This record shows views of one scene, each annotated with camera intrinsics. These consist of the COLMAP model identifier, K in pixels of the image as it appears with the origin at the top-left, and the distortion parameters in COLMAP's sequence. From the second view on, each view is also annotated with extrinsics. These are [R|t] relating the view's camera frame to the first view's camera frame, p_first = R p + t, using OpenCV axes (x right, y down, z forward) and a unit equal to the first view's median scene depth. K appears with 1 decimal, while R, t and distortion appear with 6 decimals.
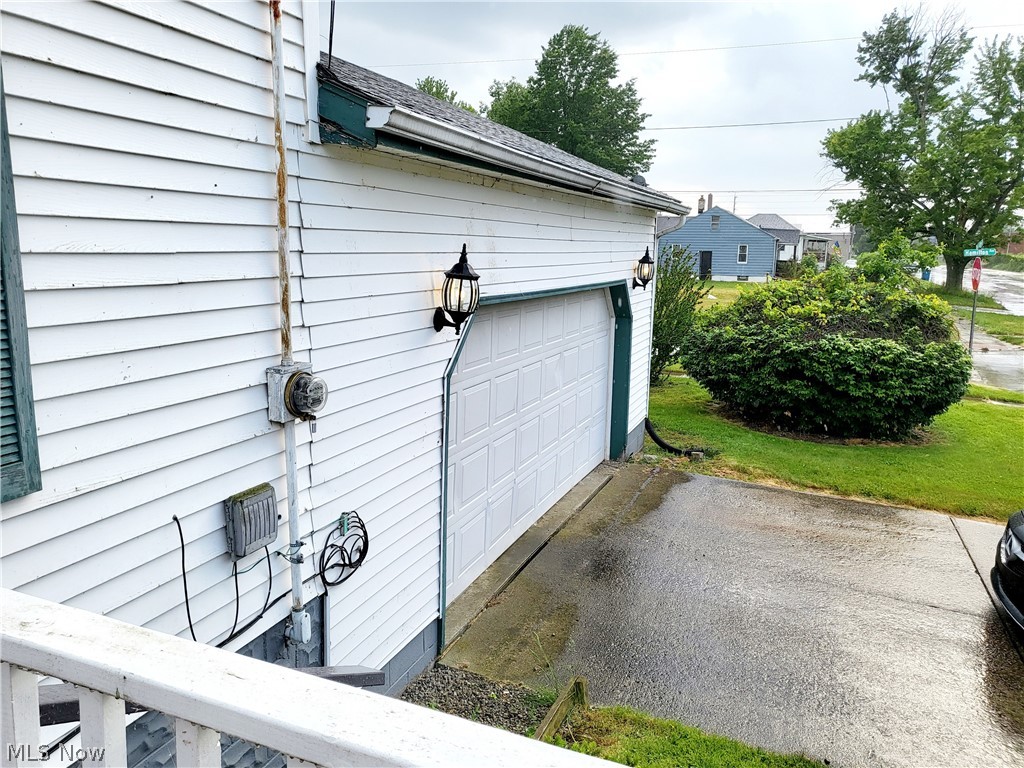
lens RADIAL K [[777.5, 0, 506.0], [0, 777.5, 381.6], [0, 0, 1]] dist [0.014046, 0.007146]
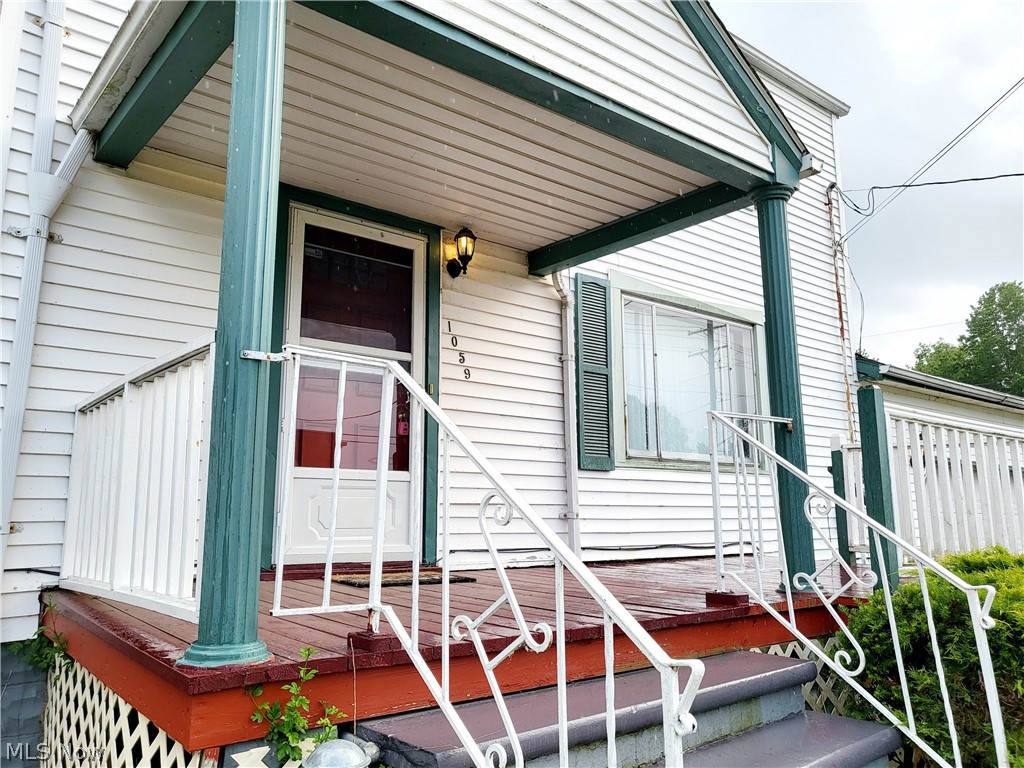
lens RADIAL K [[777.5, 0, 511.4], [0, 777.5, 378.4], [0, 0, 1]] dist [0.014046, 0.007146]
pose [[0.874115, -0.098756, -0.475574, -0.012155], [-0.071373, 0.942369, -0.326873, 0.603205], [0.480447, 0.319668, 0.816690, -1.645293]]
